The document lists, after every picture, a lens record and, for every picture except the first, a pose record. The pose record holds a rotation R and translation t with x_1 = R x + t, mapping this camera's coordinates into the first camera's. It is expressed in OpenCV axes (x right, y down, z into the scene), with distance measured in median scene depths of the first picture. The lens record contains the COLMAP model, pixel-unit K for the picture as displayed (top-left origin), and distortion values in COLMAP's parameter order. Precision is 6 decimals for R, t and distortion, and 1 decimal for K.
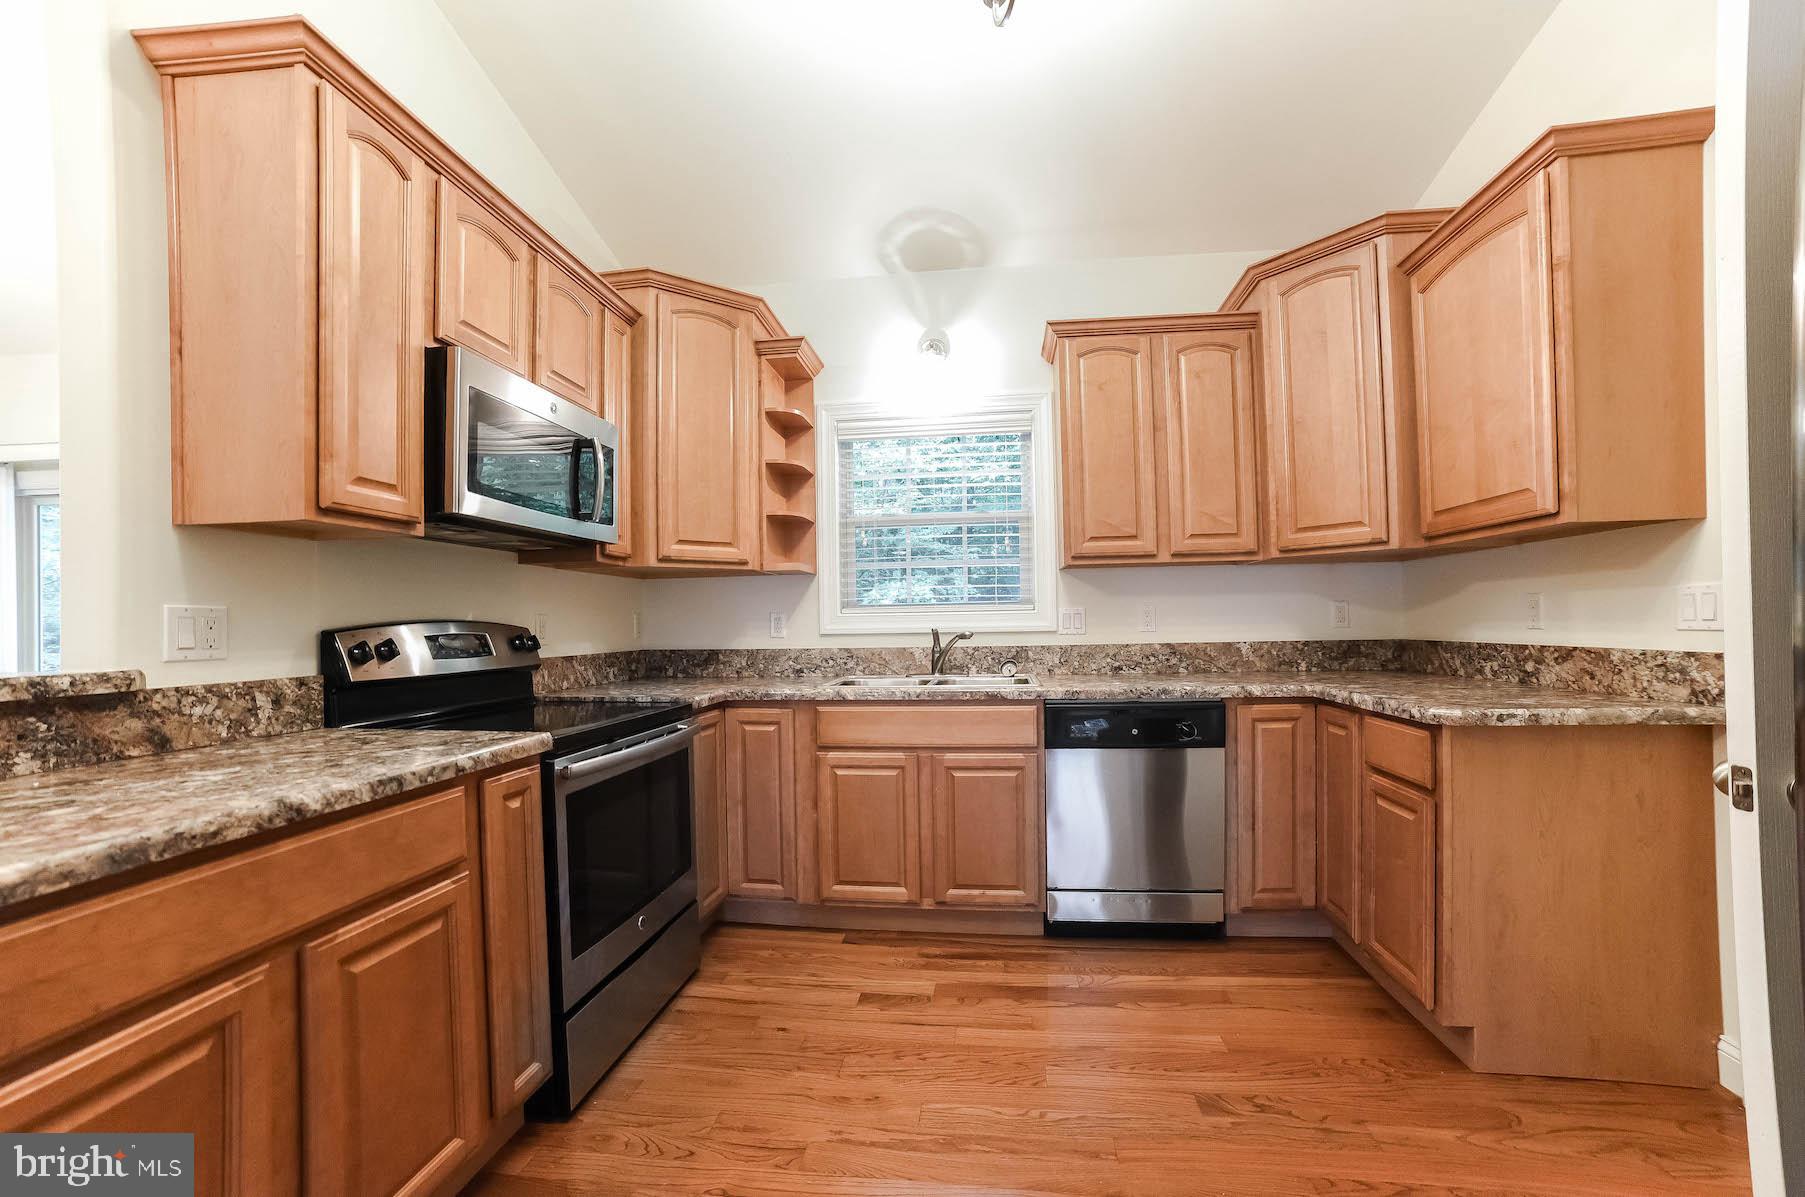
lens RADIAL K [[717.3, 0, 910.5], [0, 717.3, 624.9], [0, 0, 1]] dist [-0.099457, 0.041524]
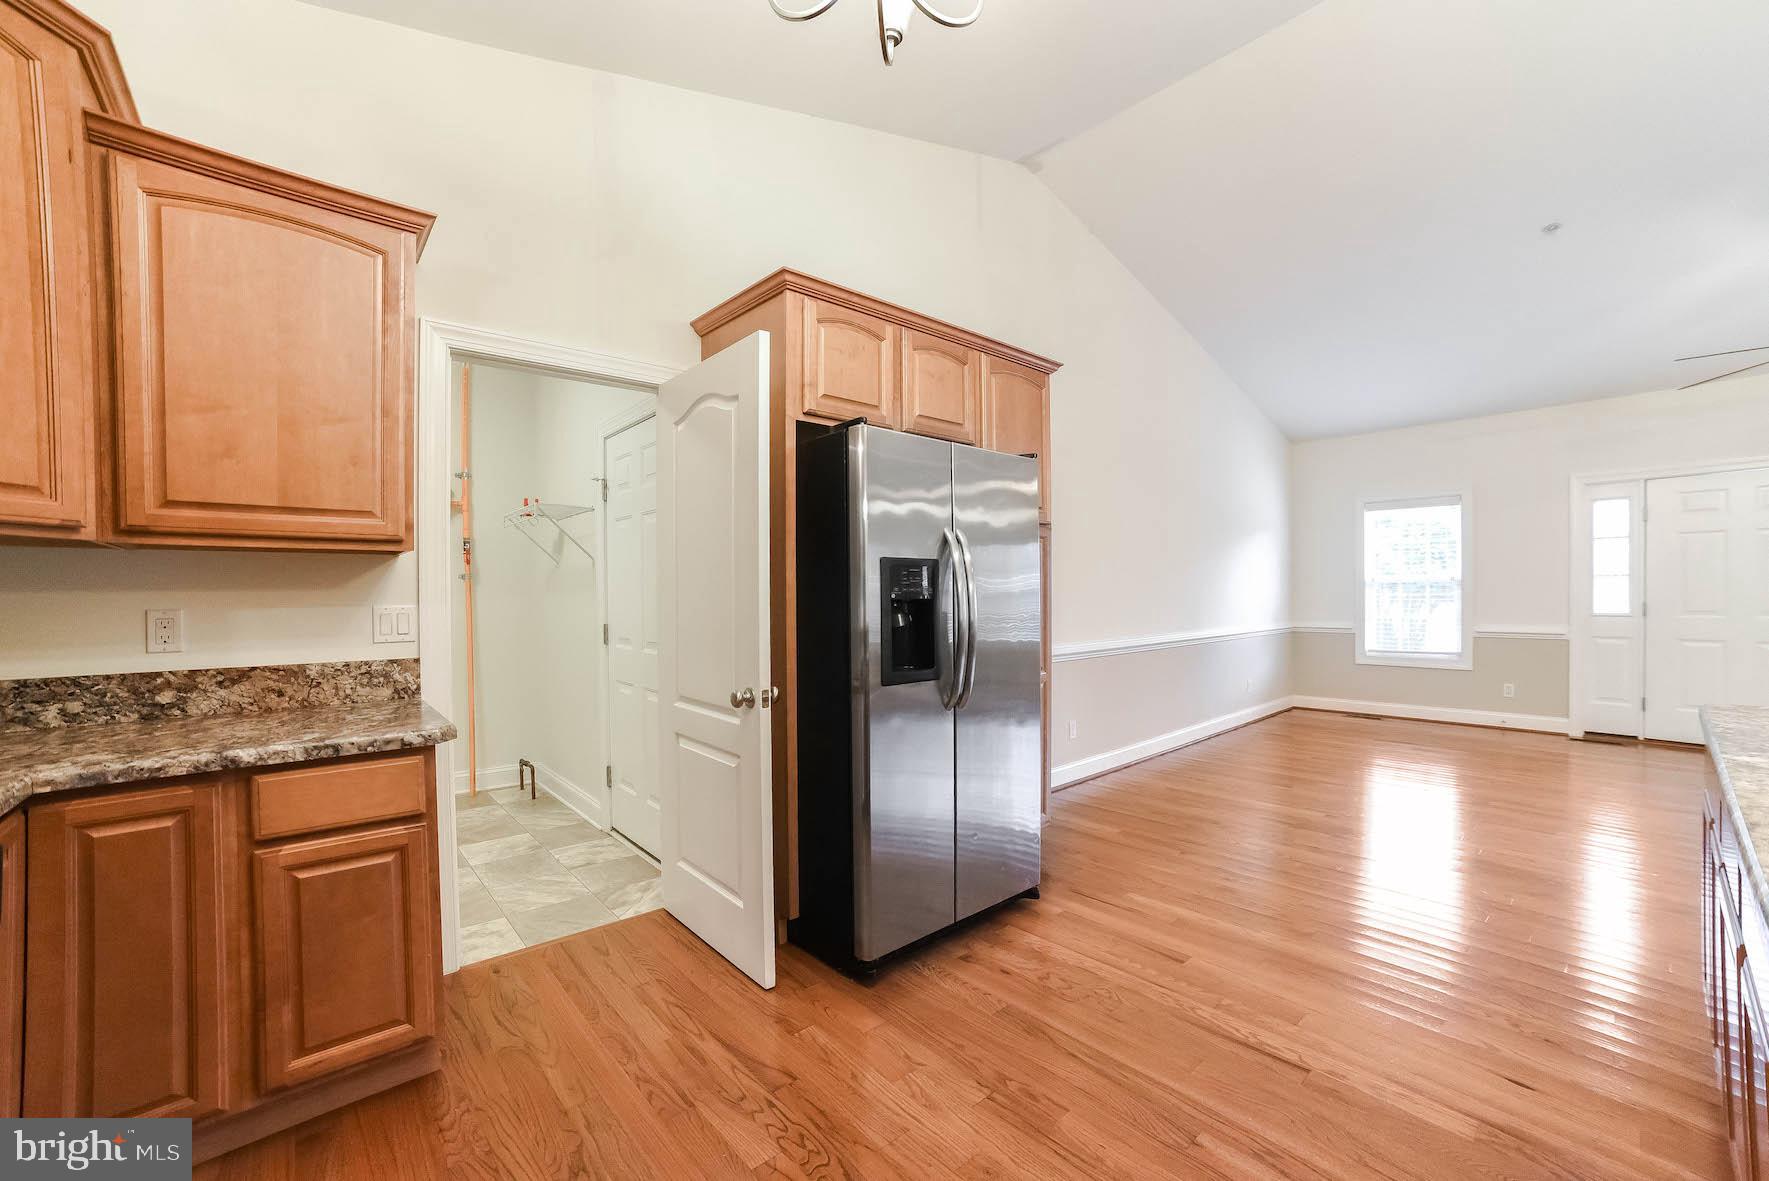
lens RADIAL K [[711.1, 0, 888.7], [0, 711.1, 601.7], [0, 0, 1]] dist [-0.088330, 0.035166]
pose [[-0.746059, 0.014607, 0.665719, -0.297628], [0.021614, 0.999764, 0.002286, -0.038308], [-0.665529, 0.016094, -0.746199, 0.996978]]
